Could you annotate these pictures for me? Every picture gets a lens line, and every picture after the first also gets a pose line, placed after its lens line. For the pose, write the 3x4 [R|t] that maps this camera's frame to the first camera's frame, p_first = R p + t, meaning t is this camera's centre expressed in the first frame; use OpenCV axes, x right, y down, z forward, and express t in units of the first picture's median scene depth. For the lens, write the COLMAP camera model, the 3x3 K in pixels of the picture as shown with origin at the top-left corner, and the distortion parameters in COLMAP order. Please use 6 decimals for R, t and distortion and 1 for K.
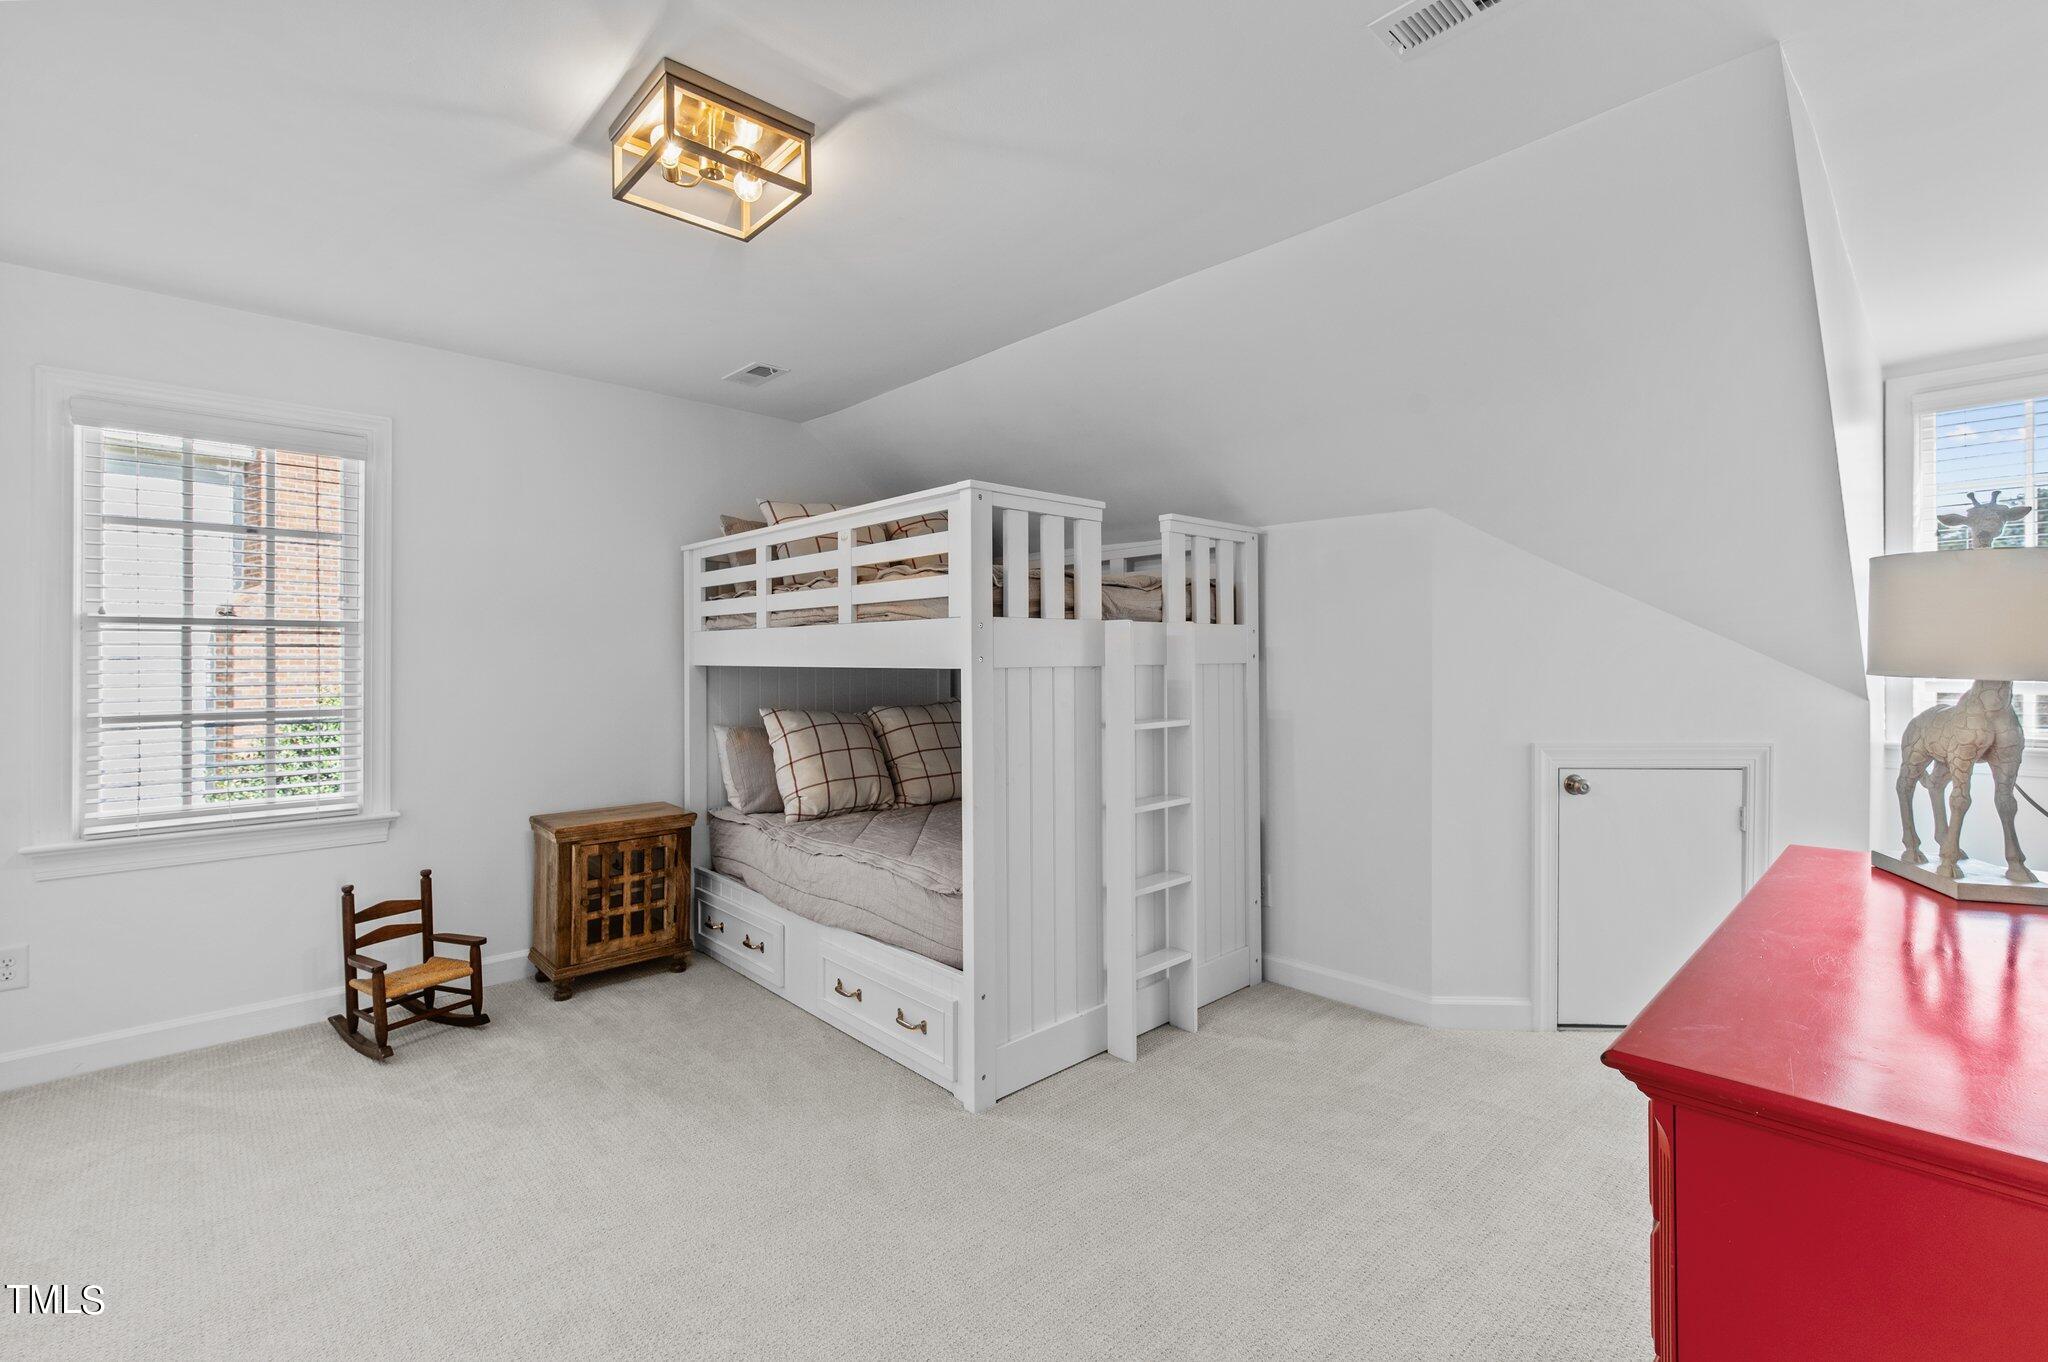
lens RADIAL K [[884.1, 0, 970.7], [0, 884.1, 661.6], [0, 0, 1]] dist [-0.009254, -0.002212]
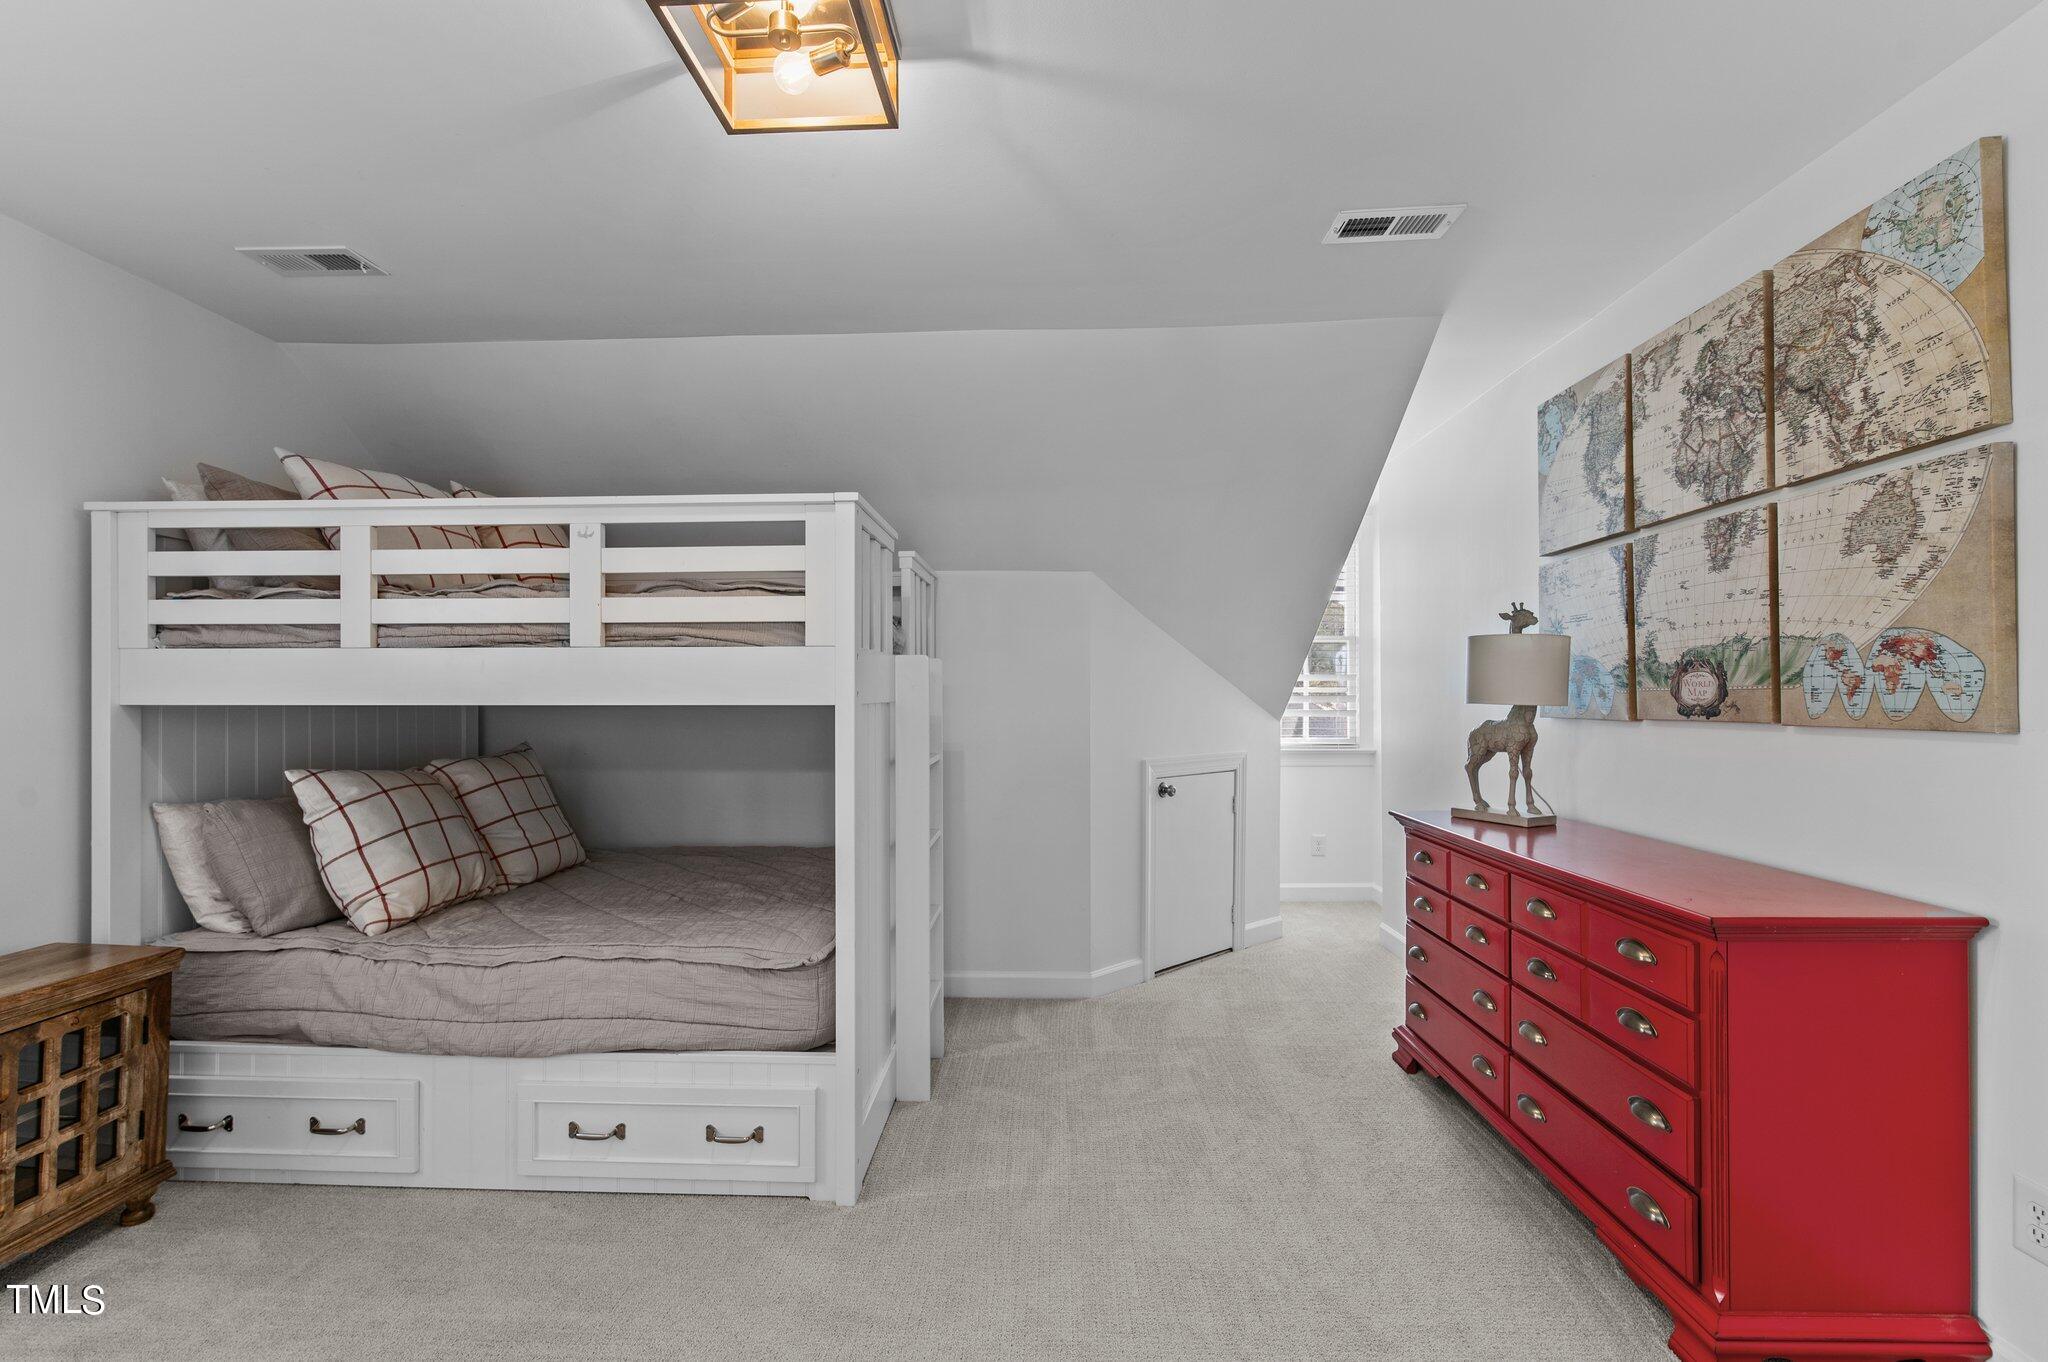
lens RADIAL K [[884.1, 0, 1014.8], [0, 884.1, 693.2], [0, 0, 1]] dist [-0.009254, -0.002212]
pose [[0.702664, 0.004041, 0.711511, -0.351130], [0.002574, 0.999963, -0.008221, 0.003050], [-0.711518, 0.007609, 0.702627, 0.176093]]
